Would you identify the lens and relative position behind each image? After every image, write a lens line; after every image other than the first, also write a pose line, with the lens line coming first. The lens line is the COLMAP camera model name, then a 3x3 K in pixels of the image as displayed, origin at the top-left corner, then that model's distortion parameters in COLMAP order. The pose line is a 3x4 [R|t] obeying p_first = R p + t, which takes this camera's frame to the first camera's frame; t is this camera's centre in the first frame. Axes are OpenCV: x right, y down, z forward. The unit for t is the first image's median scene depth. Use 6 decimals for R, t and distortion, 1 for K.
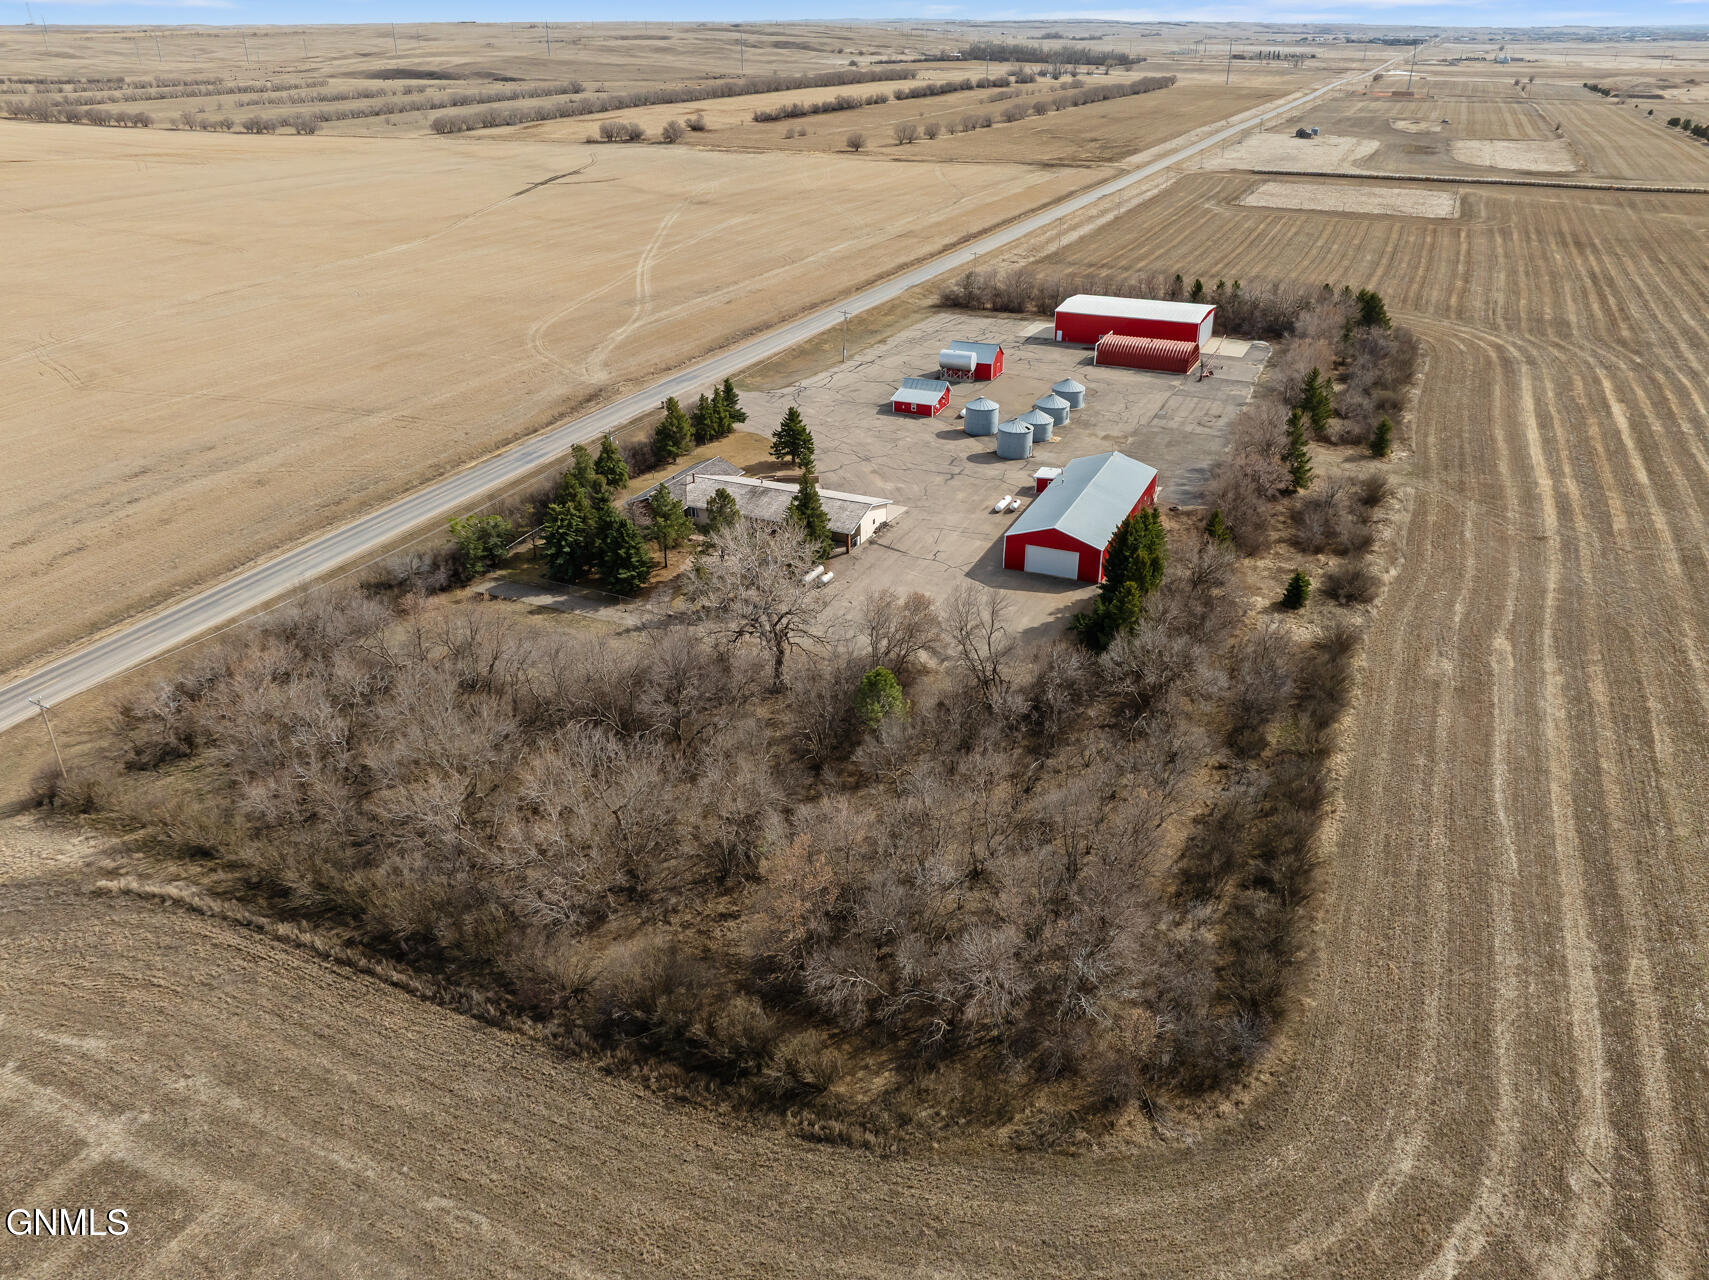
lens RADIAL K [[1212.9, 0, 854.5], [0, 1212.9, 640.0], [0, 0, 1]] dist [-0.038017, 0.006236]
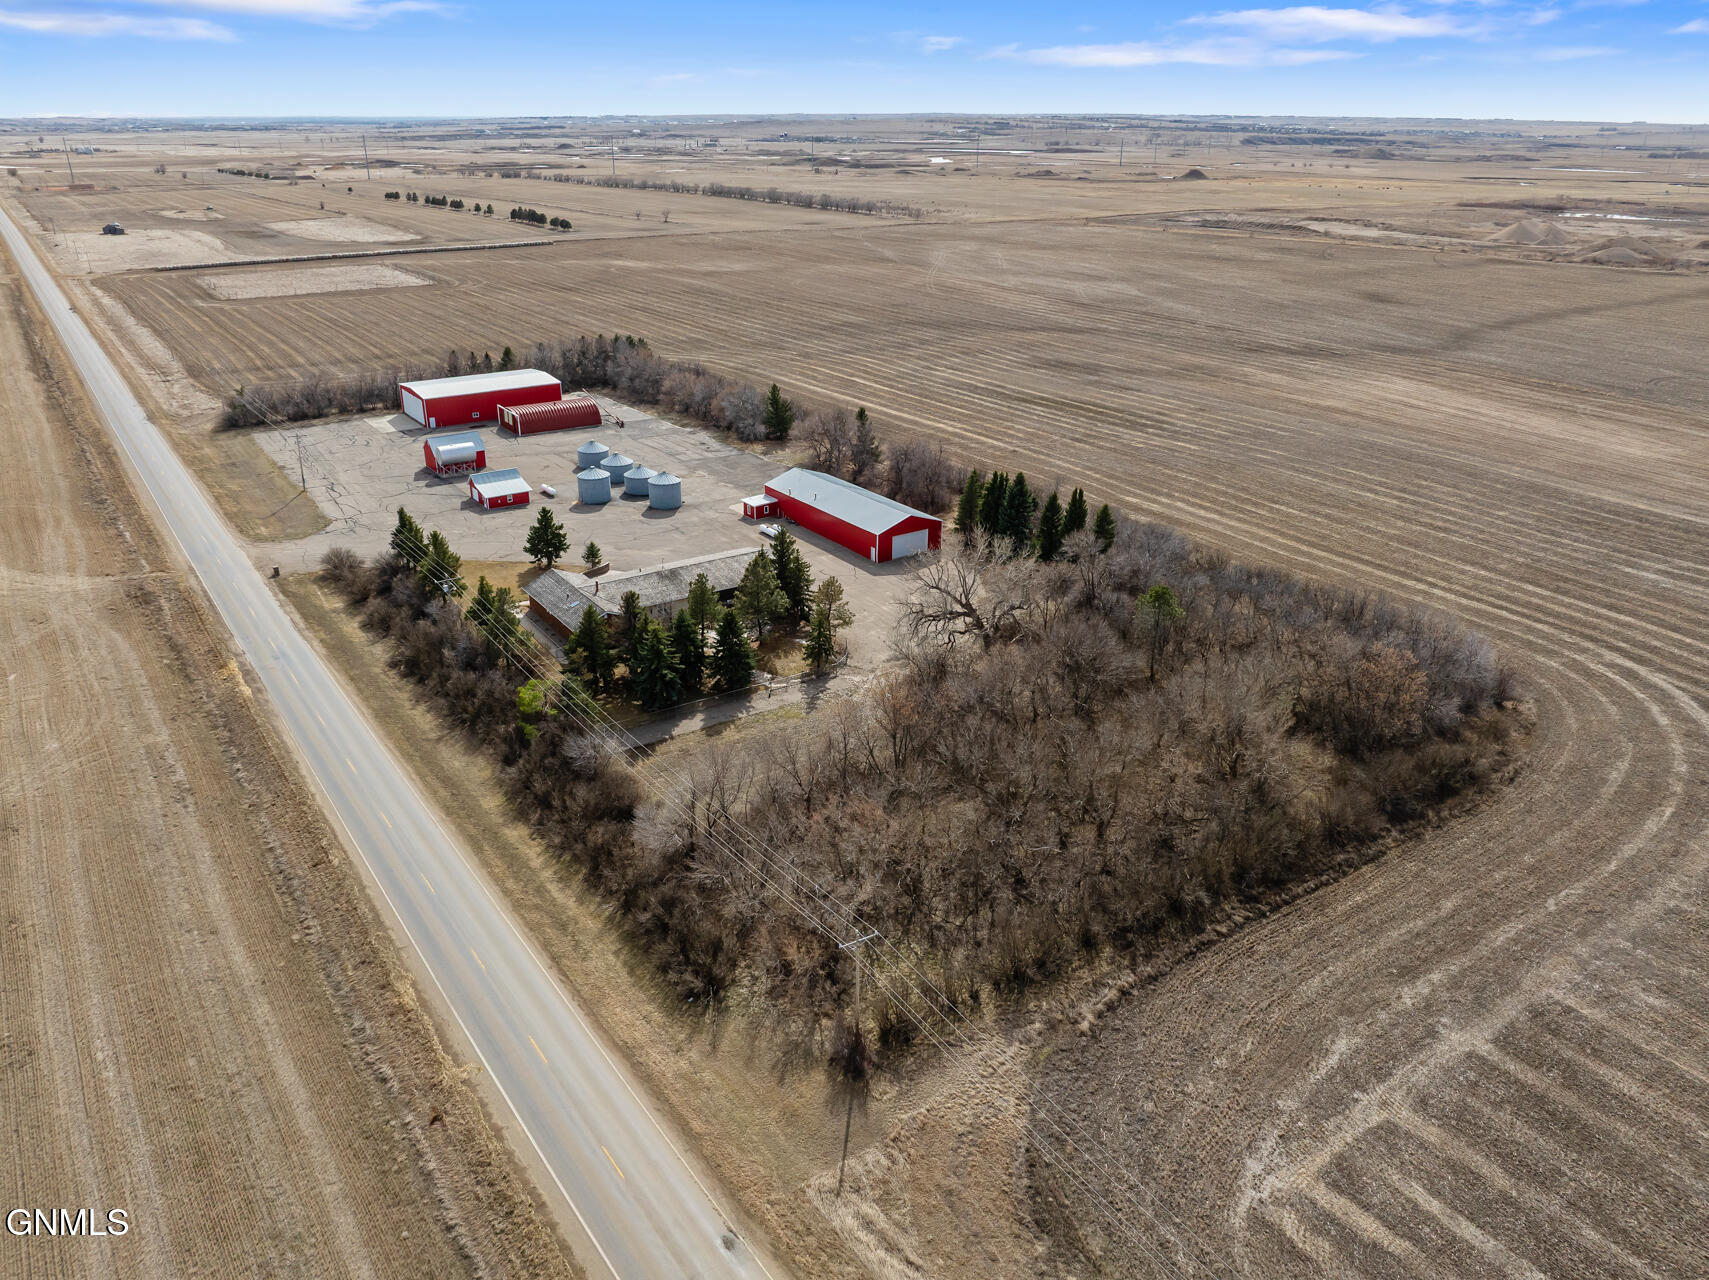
lens RADIAL K [[1212.9, 0, 854.5], [0, 1212.9, 640.0], [0, 0, 1]] dist [-0.038017, 0.006236]
pose [[0.514842, -0.331173, 0.790735, -0.705939], [0.380184, 0.914910, 0.135645, -0.132821], [-0.768374, 0.230789, 0.596941, 0.273309]]
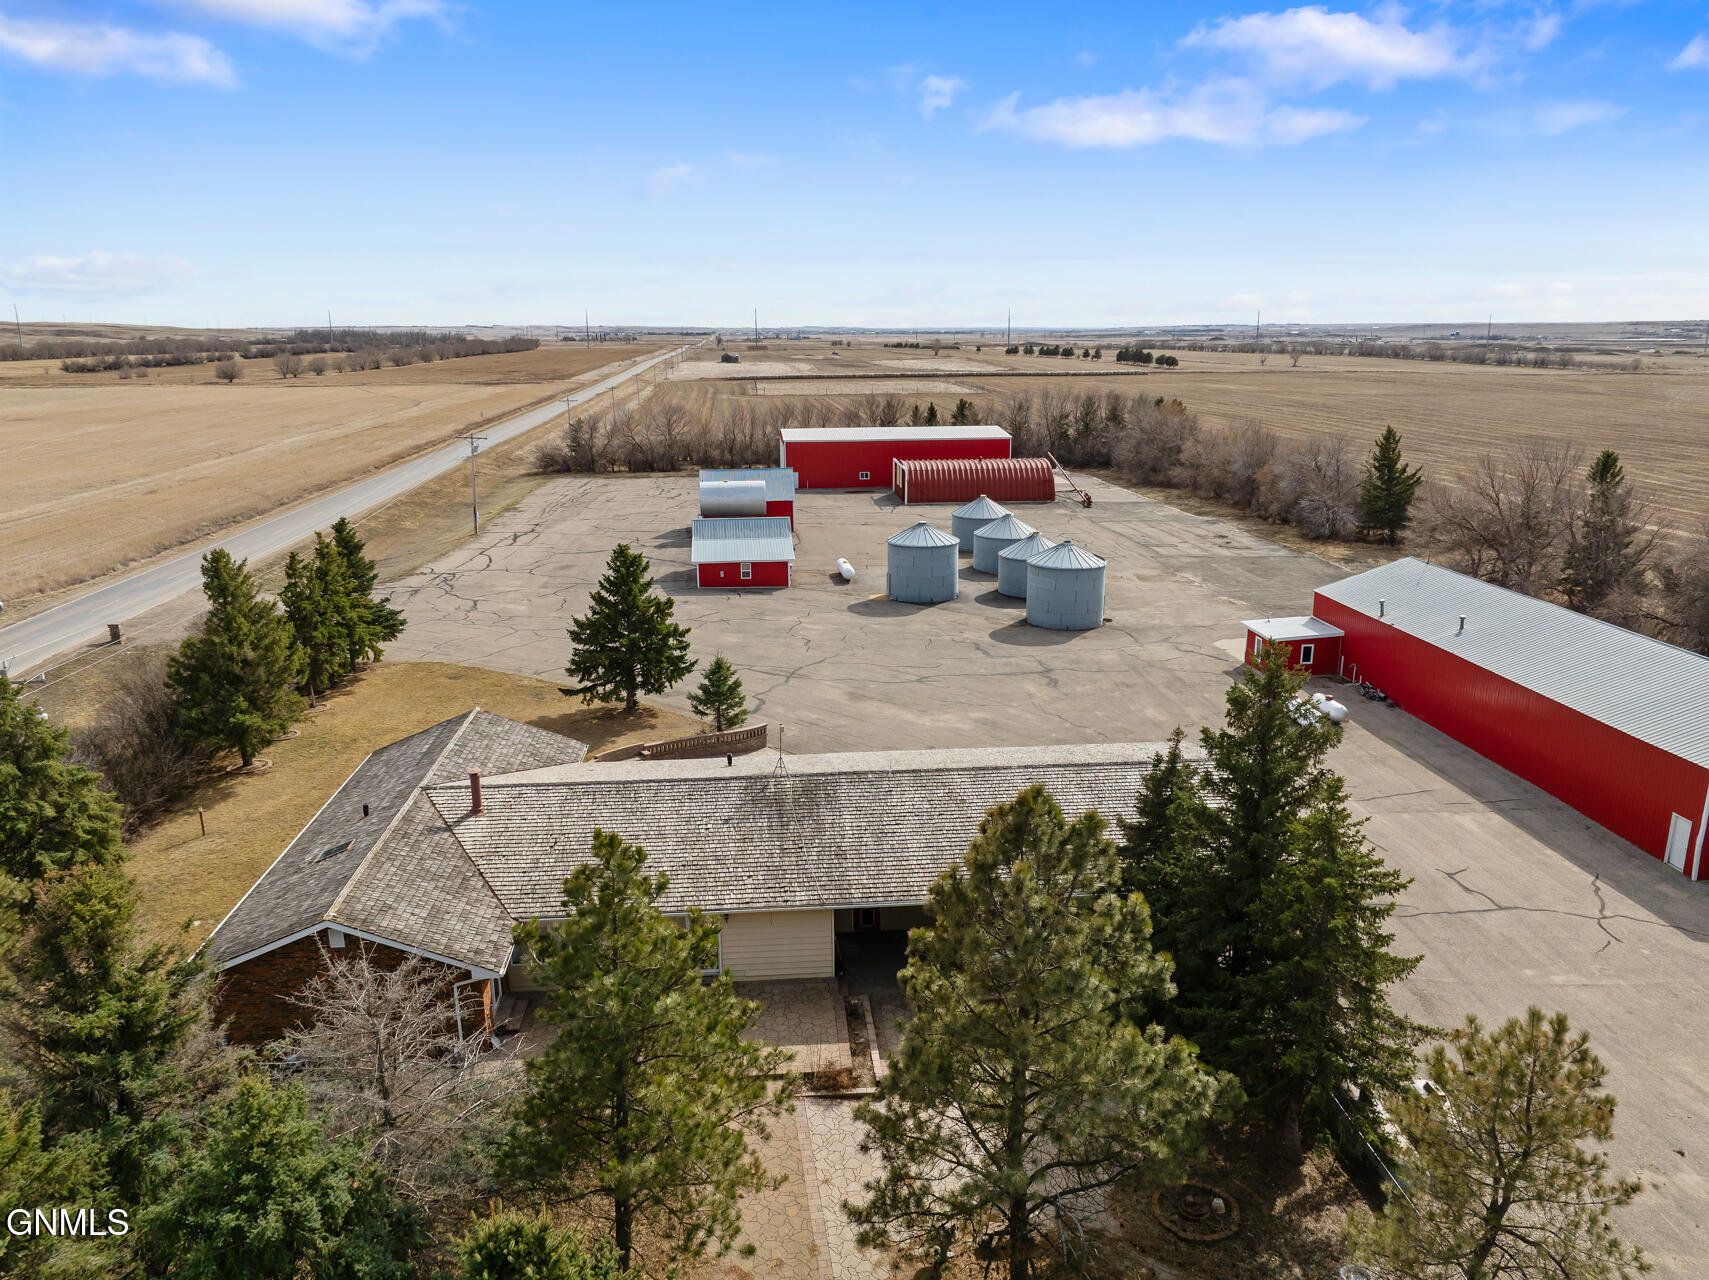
lens RADIAL K [[1212.9, 0, 854.5], [0, 1212.9, 640.0], [0, 0, 1]] dist [-0.038017, 0.006236]
pose [[0.866317, -0.125533, 0.483464, -0.161610], [0.228152, 0.960483, -0.159432, -0.097819], [-0.444345, 0.248421, 0.860723, 0.685197]]
